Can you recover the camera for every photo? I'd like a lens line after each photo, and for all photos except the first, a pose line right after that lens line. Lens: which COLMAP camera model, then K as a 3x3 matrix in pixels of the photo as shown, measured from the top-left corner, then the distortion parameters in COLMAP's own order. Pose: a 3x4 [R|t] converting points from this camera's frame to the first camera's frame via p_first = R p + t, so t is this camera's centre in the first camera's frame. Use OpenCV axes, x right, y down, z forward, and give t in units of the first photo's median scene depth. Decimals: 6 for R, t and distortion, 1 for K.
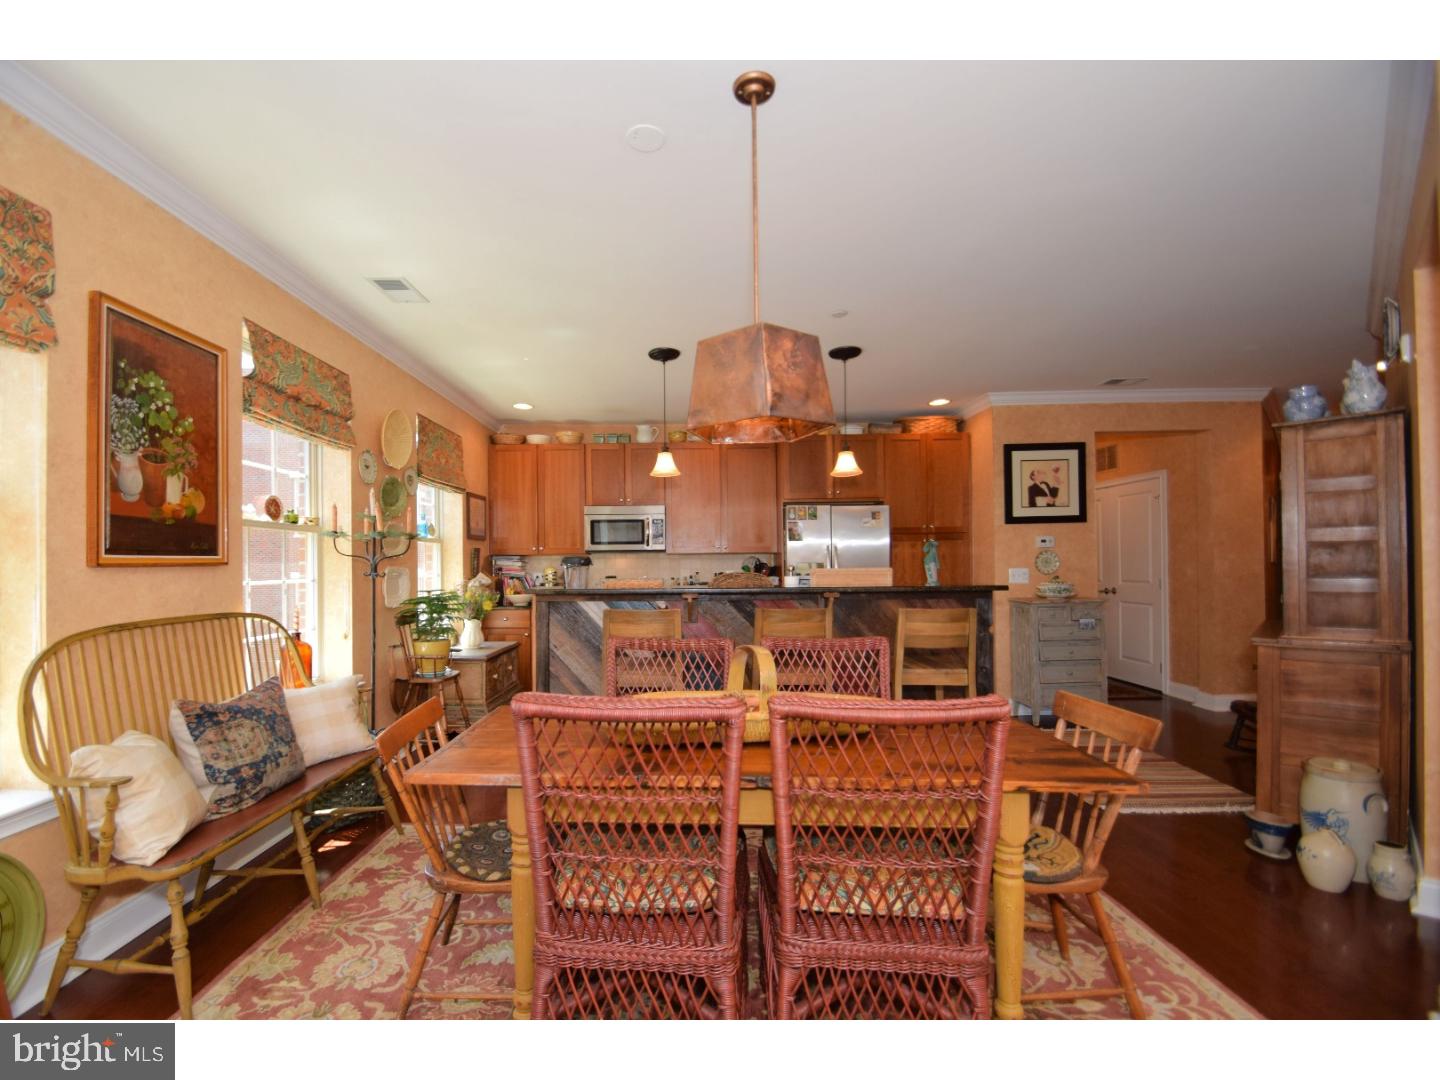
lens RADIAL K [[639.6, 0, 685.2], [0, 639.6, 558.5], [0, 0, 1]] dist [0.017036, -0.018505]
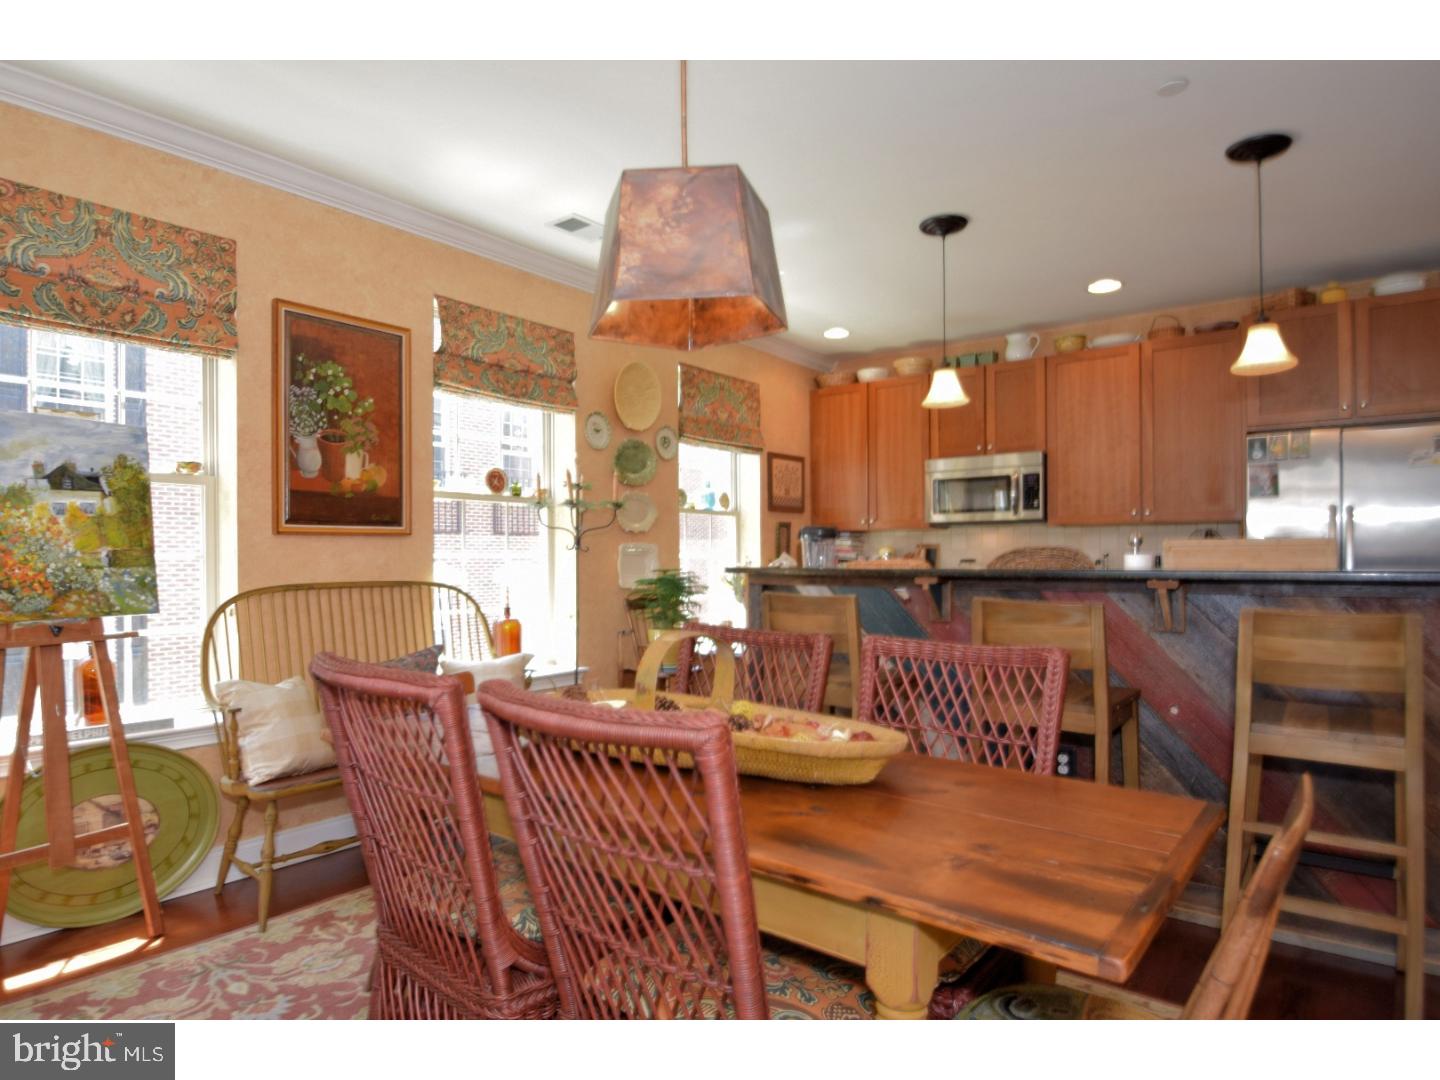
lens RADIAL K [[844.8, 0, 673.4], [0, 844.8, 559.5], [0, 0, 1]] dist [-0.019911, -0.001100]
pose [[0.780809, 0.007049, -0.624730, 0.521833], [0.004069, 0.999858, 0.016367, 0.031103], [0.624757, -0.015321, 0.780669, 0.212509]]
